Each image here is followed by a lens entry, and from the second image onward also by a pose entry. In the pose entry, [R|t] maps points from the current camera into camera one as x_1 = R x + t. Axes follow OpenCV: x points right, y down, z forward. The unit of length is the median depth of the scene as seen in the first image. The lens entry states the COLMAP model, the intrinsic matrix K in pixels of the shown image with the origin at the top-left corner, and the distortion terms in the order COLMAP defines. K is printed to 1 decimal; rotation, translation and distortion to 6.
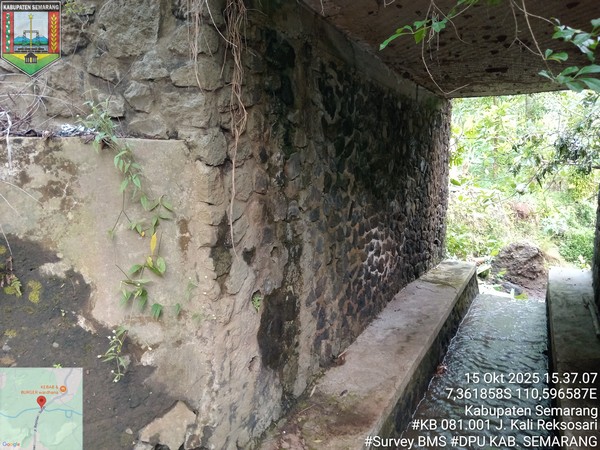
lens RADIAL K [[441.5, 0, 300.0], [0, 441.5, 225.0], [0, 0, 1]] dist [0.043990, -0.103554]
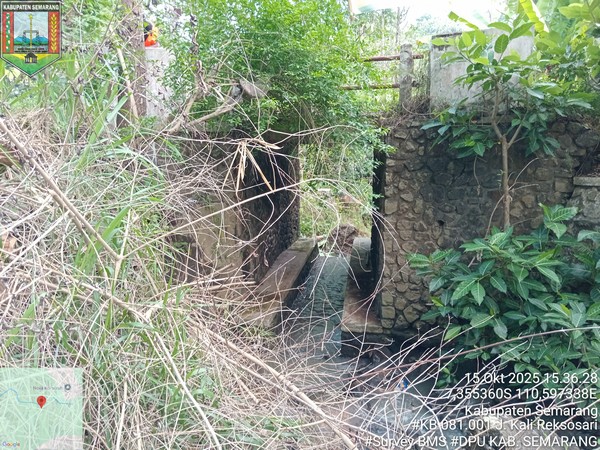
lens RADIAL K [[441.5, 0, 300.0], [0, 441.5, 225.0], [0, 0, 1]] dist [0.043990, -0.103554]
pose [[0.944848, -0.055410, 0.322786, -0.407762], [0.045444, 0.998231, 0.038336, -0.066601], [-0.324340, -0.021553, 0.945695, -1.127889]]
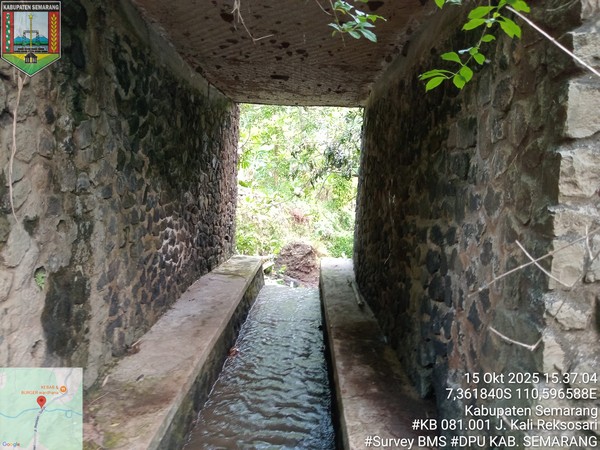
lens RADIAL K [[441.5, 0, 300.0], [0, 441.5, 225.0], [0, 0, 1]] dist [0.043990, -0.103554]
pose [[0.890872, 0.001370, 0.454253, -0.023891], [0.008709, 0.999760, -0.020095, 0.056195], [-0.454171, 0.021858, 0.890646, -0.017527]]
